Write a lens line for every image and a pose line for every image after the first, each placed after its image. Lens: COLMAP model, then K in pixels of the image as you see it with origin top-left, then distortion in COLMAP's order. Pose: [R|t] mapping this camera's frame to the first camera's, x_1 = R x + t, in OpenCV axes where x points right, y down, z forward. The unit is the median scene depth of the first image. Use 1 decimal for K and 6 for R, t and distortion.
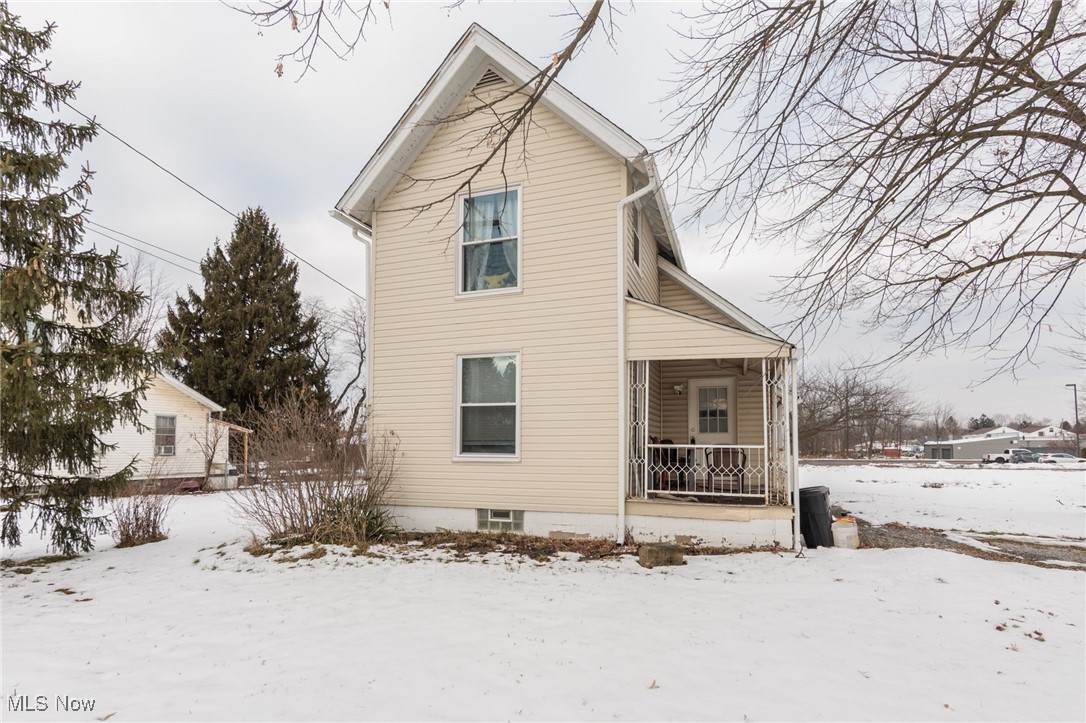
lens RADIAL K [[548.4, 0, 531.3], [0, 548.4, 422.6], [0, 0, 1]] dist [-0.001691, 0.000889]
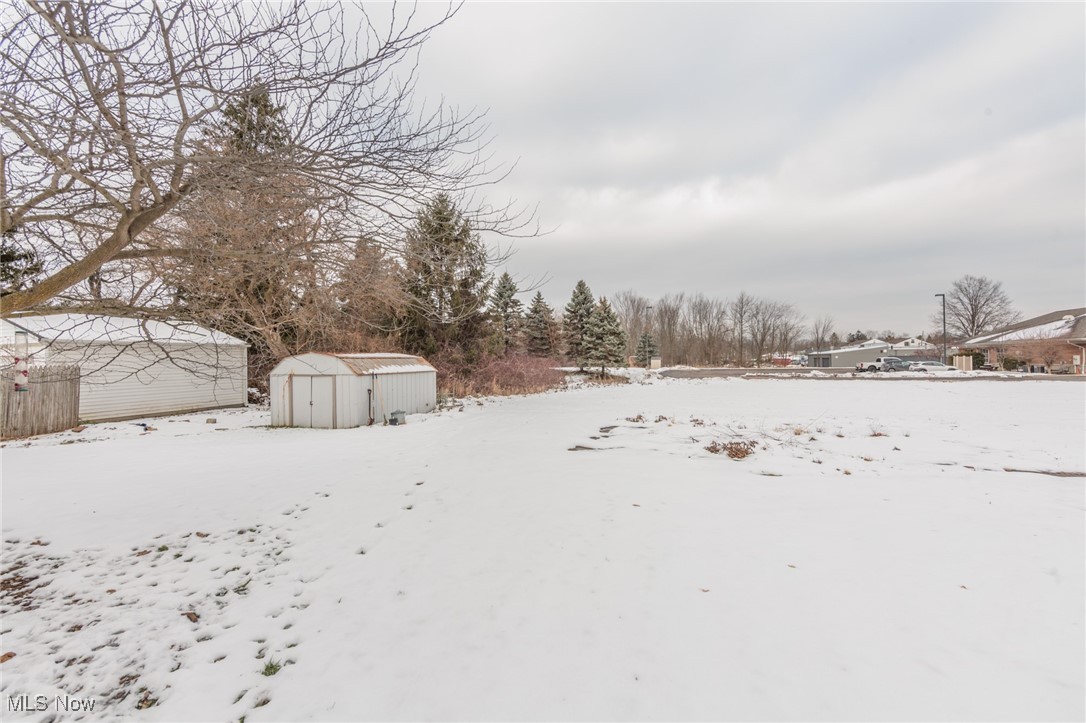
lens RADIAL K [[424.7, 0, 546.7], [0, 424.7, 363.1], [0, 0, 1]] dist [-0.003283, 0.000176]
pose [[0.998371, -0.008863, 0.056365, 1.205143], [0.005810, 0.998519, 0.054088, 0.071741], [-0.056760, -0.053672, 0.996944, 1.453529]]
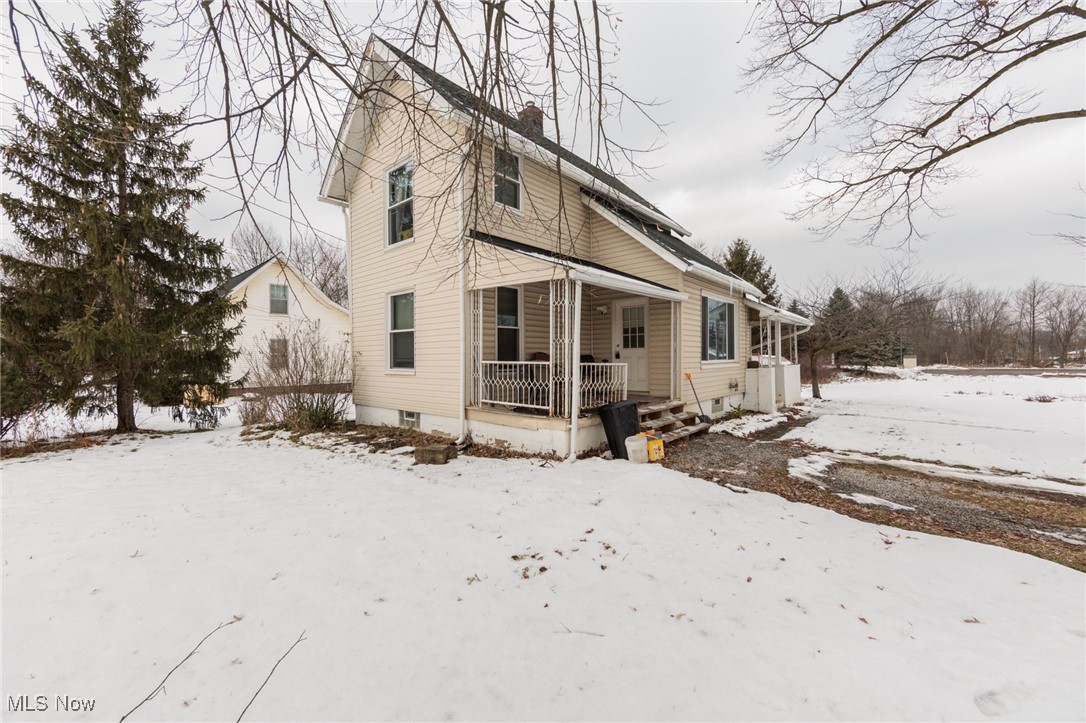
lens RADIAL K [[424.7, 0, 543.3], [0, 424.7, 359.3], [0, 0, 1]] dist [-0.003283, 0.000176]
pose [[0.932838, -0.008289, -0.360202, 0.466446], [0.025046, 0.998809, 0.041879, 0.001022], [0.359425, -0.048088, 0.931934, 0.139213]]
